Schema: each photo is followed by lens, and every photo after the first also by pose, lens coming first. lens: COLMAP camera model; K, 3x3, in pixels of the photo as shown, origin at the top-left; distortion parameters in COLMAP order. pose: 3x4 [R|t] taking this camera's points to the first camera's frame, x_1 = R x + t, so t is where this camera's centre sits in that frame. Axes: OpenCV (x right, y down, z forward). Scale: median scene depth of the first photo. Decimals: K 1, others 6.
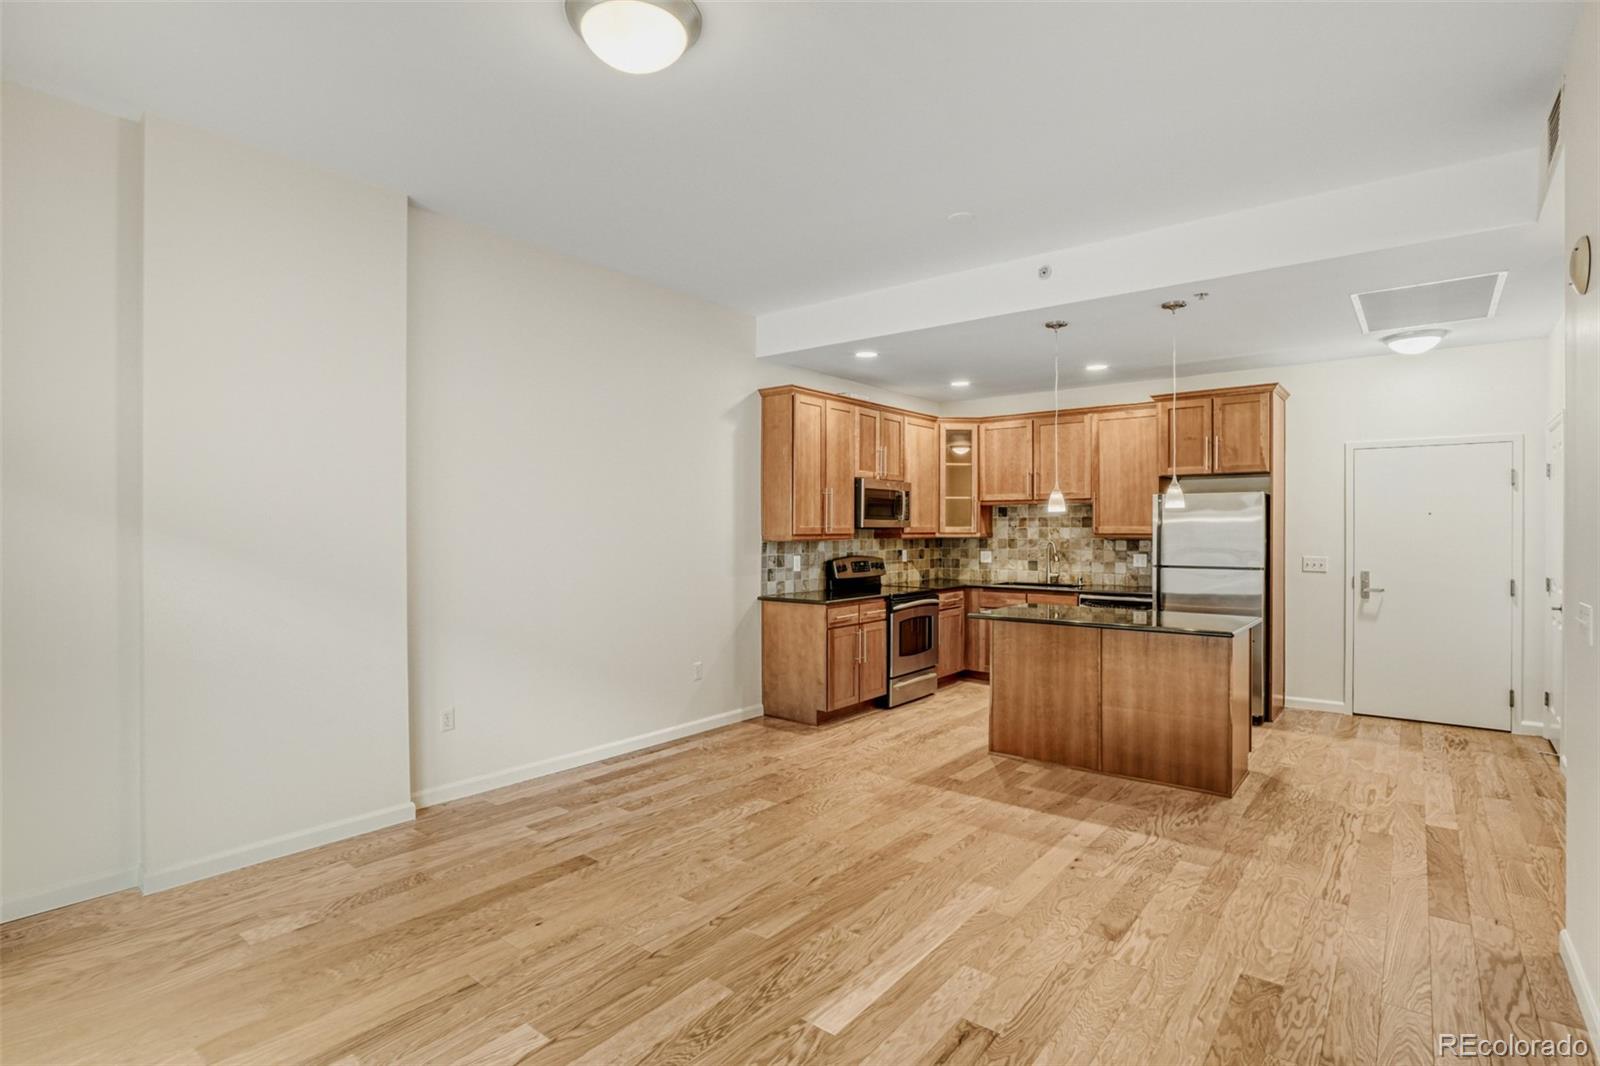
lens RADIAL K [[765.4, 0, 820.4], [0, 765.4, 535.9], [0, 0, 1]] dist [-0.027015, 0.009577]
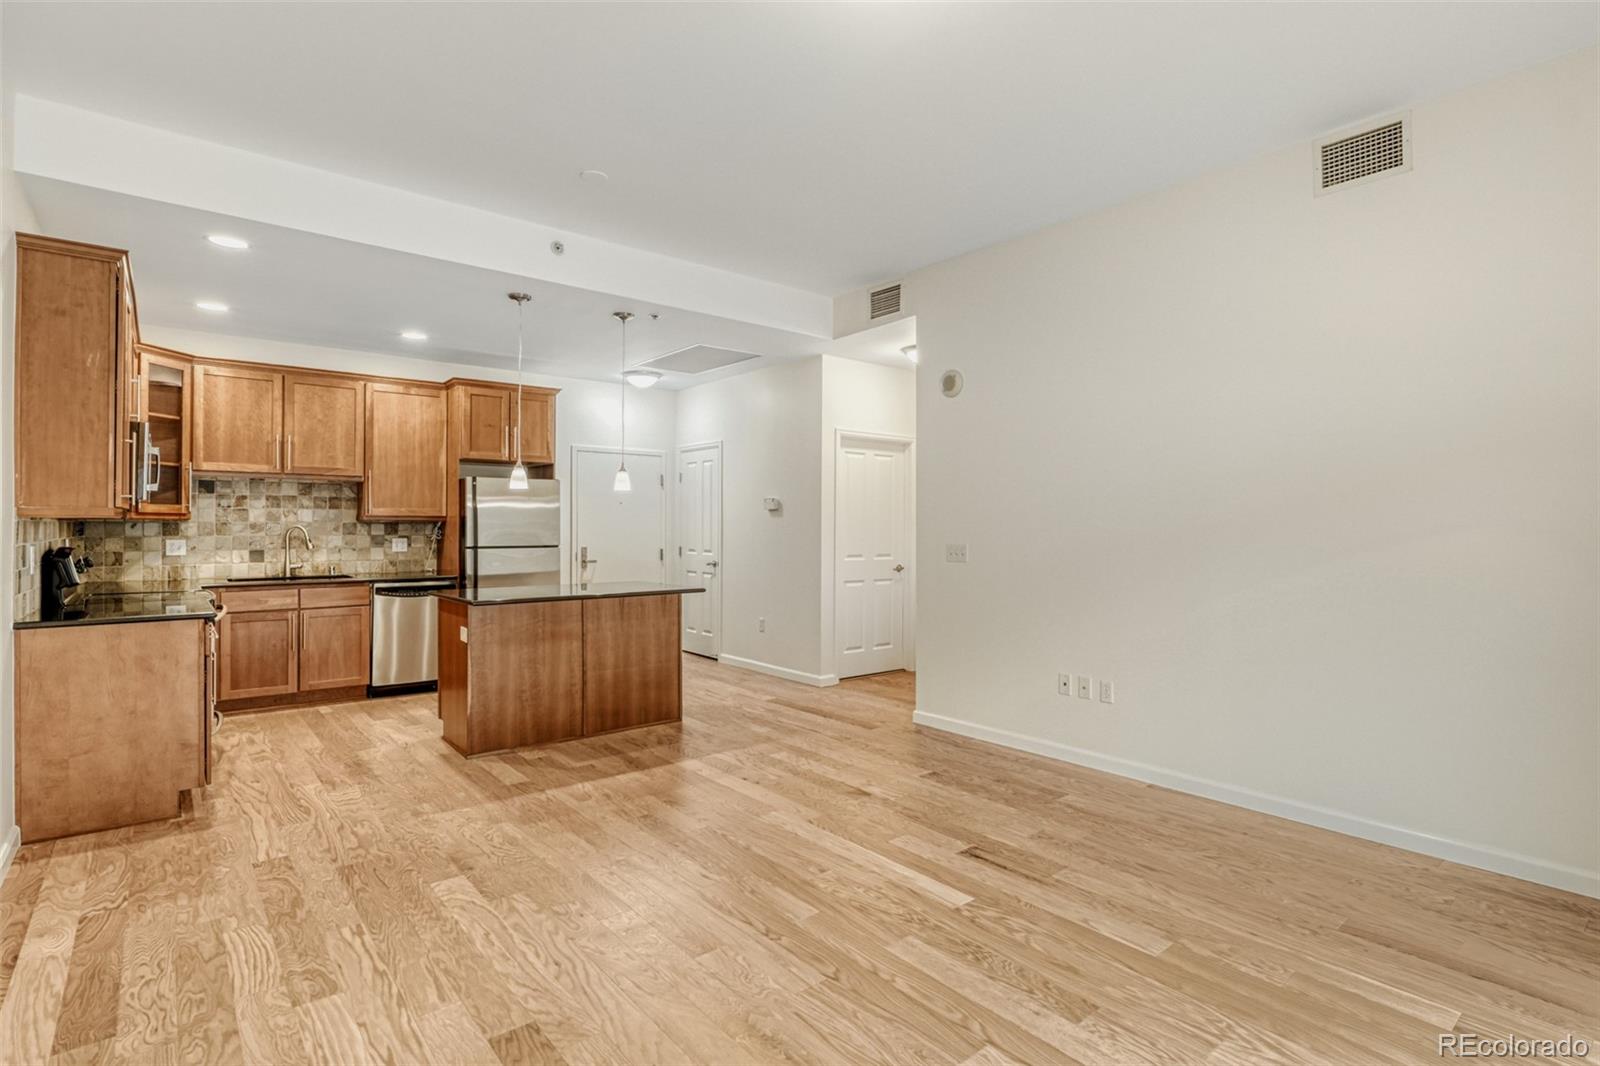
lens RADIAL K [[778.9, 0, 771.2], [0, 778.9, 528.8], [0, 0, 1]] dist [-0.021321, 0.009613]
pose [[0.247290, -0.001293, 0.968941, -0.474673], [0.005850, 0.999983, -0.000159, 0.017769], [-0.968924, 0.005708, 0.247293, 0.368114]]
